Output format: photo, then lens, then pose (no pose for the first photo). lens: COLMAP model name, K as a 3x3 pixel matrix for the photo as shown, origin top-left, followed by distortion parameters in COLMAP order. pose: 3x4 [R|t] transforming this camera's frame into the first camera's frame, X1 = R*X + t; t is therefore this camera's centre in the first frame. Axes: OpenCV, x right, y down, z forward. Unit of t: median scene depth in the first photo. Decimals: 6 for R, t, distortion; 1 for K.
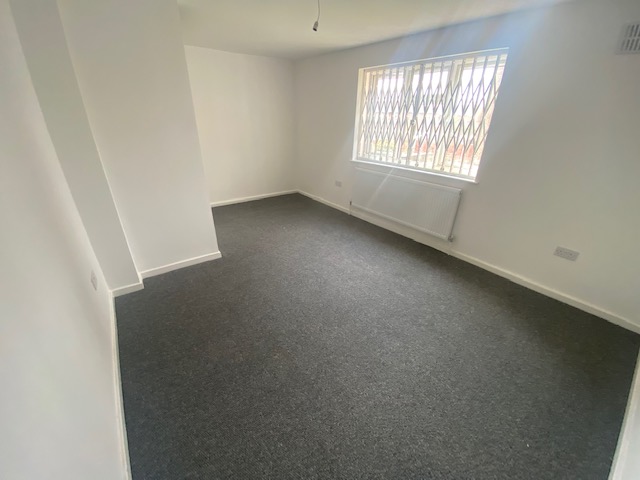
lens RADIAL K [[259.8, 0, 320.0], [0, 259.8, 238.1], [0, 0, 1]] dist [0.026054, -0.021212]
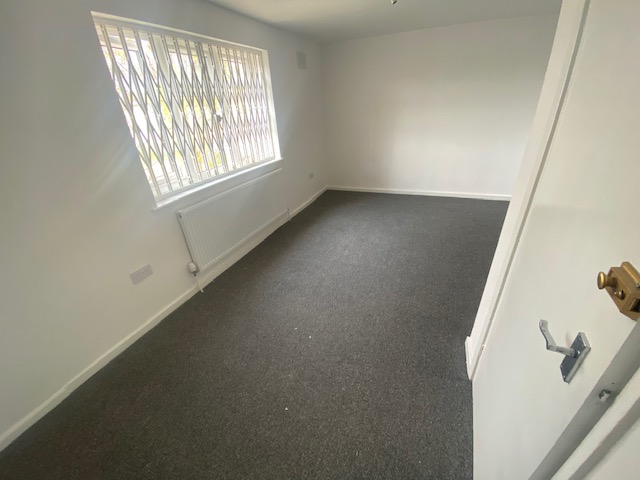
lens RADIAL K [[259.8, 0, 320.0], [0, 259.8, 238.1], [0, 0, 1]] dist [0.026054, -0.021212]
pose [[-0.499636, -0.329059, 0.801301, -0.546583], [0.459764, 0.683253, 0.567259, -0.491787], [-0.734153, 0.651832, -0.190089, 1.144452]]
